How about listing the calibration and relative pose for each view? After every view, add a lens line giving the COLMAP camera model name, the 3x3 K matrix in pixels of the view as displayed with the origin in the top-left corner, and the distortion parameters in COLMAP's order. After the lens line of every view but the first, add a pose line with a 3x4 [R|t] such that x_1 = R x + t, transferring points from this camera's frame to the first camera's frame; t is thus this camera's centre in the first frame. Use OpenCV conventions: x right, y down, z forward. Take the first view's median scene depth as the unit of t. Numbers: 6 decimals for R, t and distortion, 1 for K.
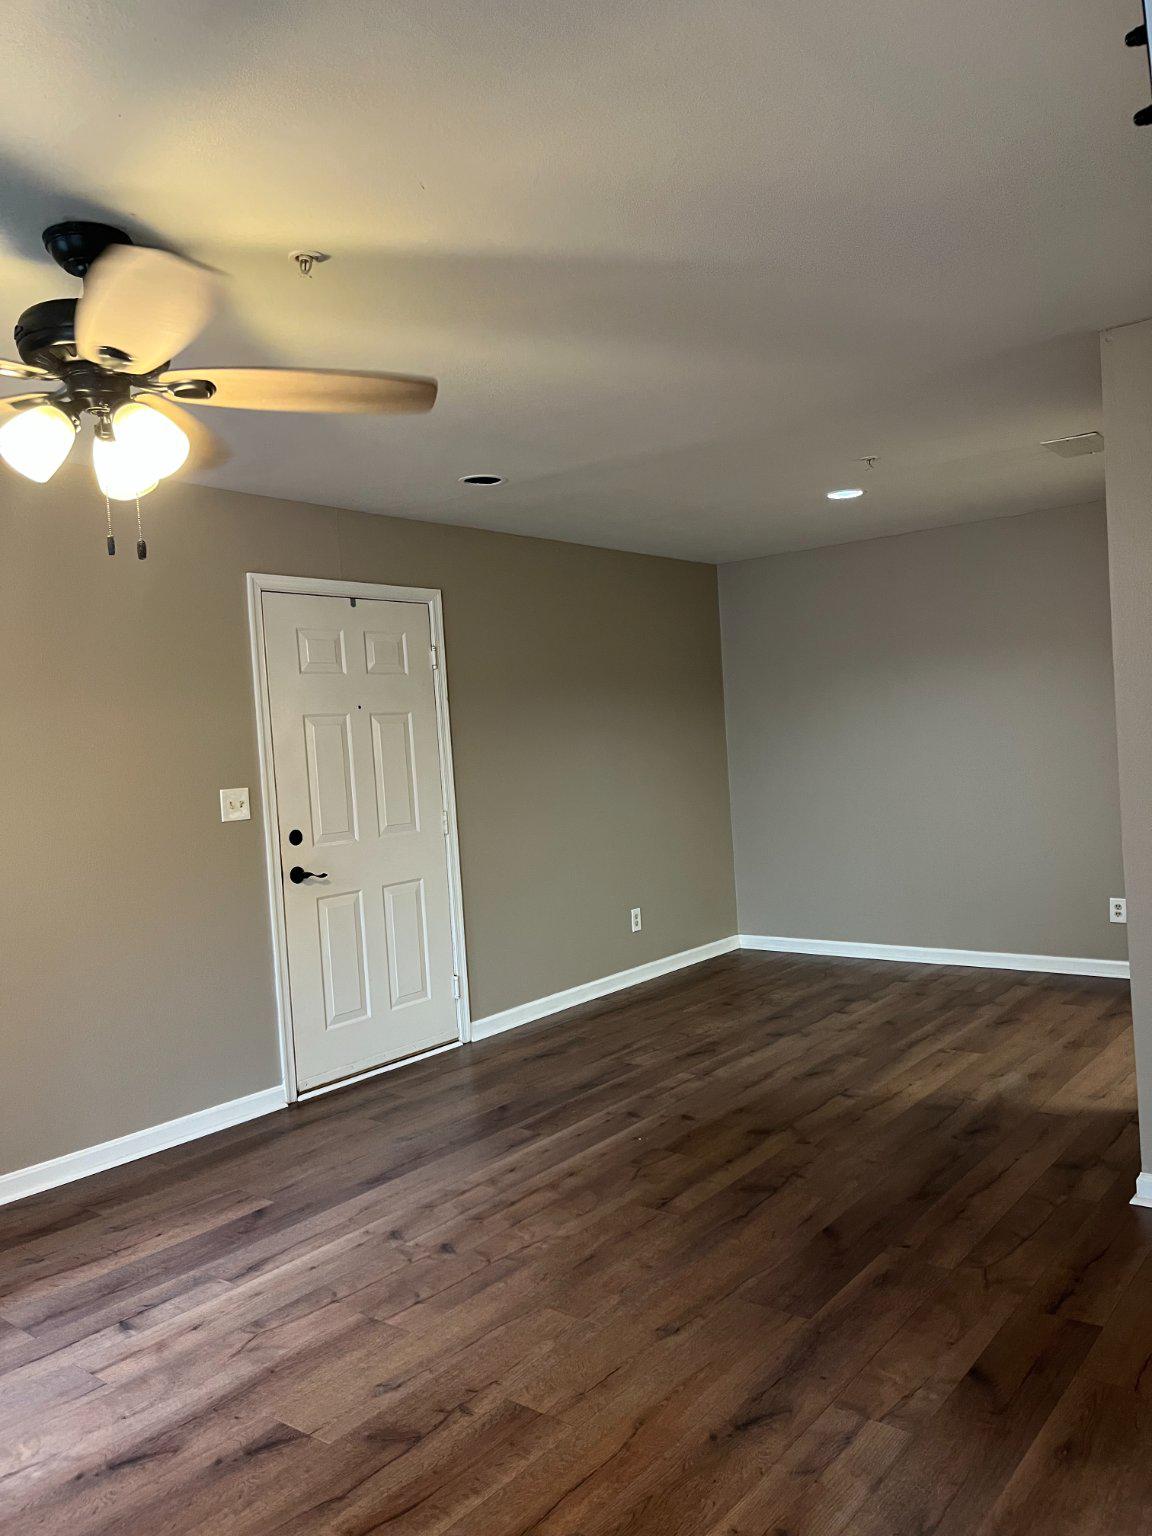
lens RADIAL K [[1184.2, 0, 576.0], [0, 1184.2, 768.0], [0, 0, 1]] dist [-0.001352, -0.003389]
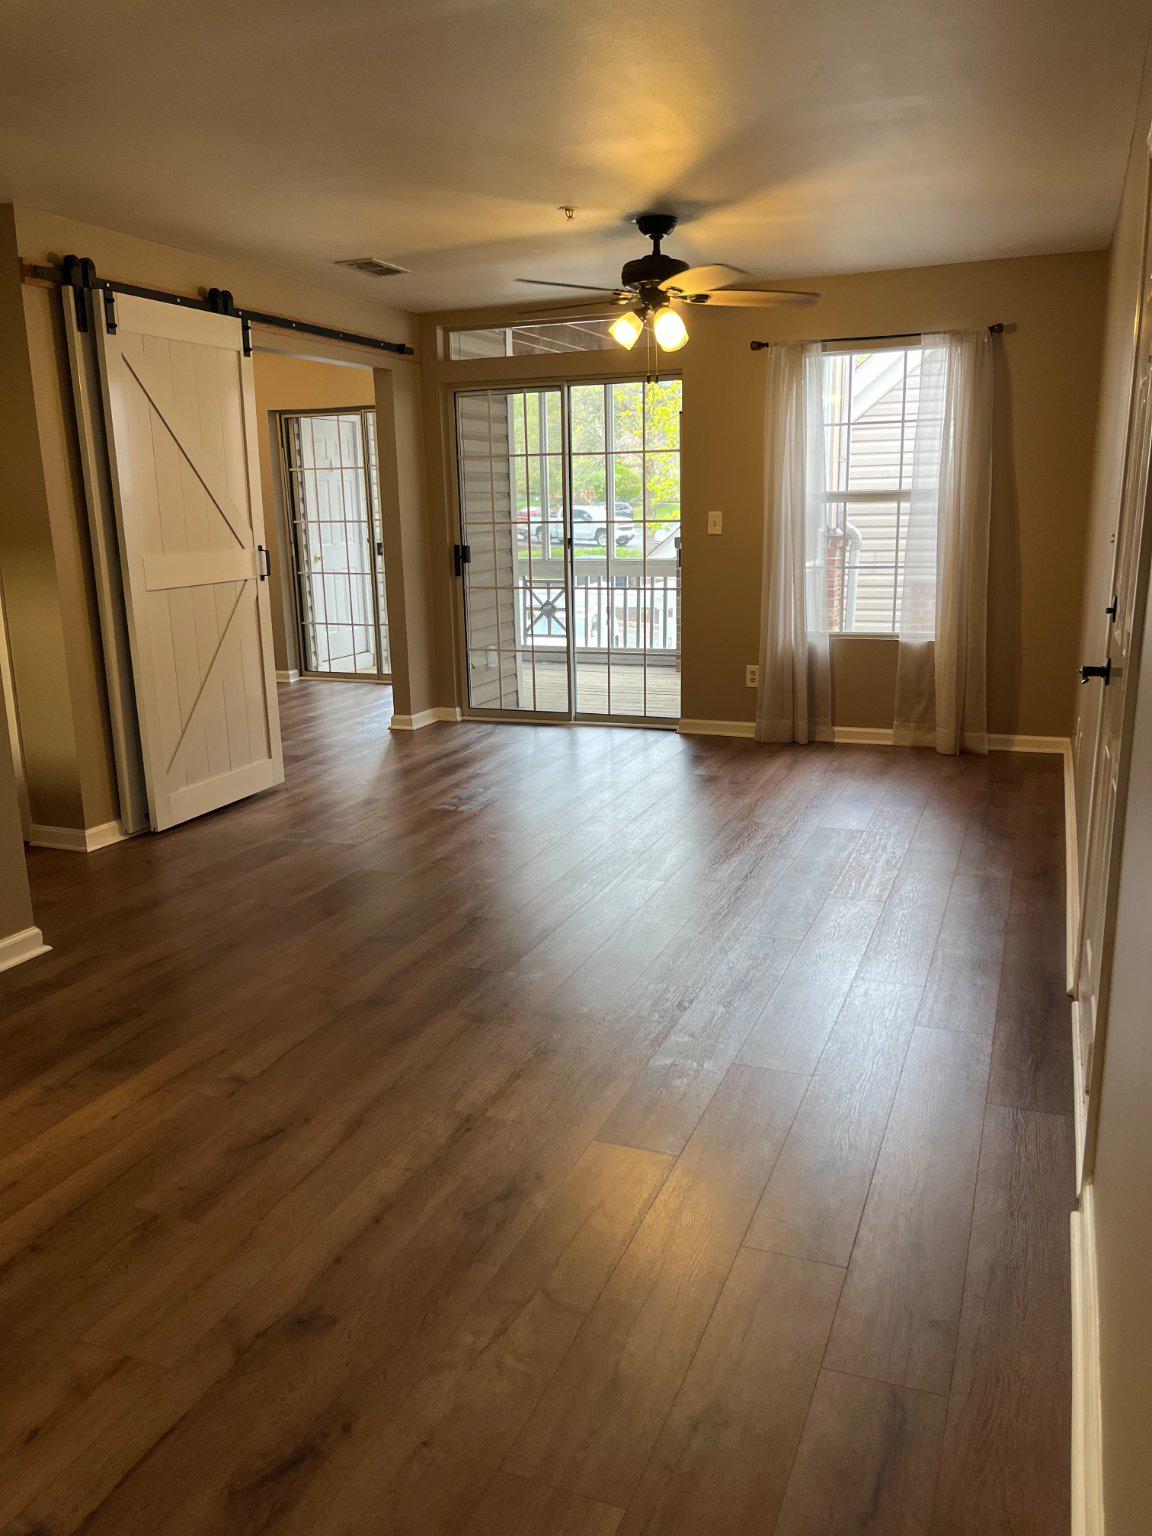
lens RADIAL K [[1184.2, 0, 576.0], [0, 1184.2, 768.0], [0, 0, 1]] dist [-0.001352, -0.003389]
pose [[-0.958602, 0.141097, -0.247335, 0.189416], [0.071629, 0.960157, 0.270126, -0.040560], [0.275594, 0.241227, -0.930515, 1.607653]]
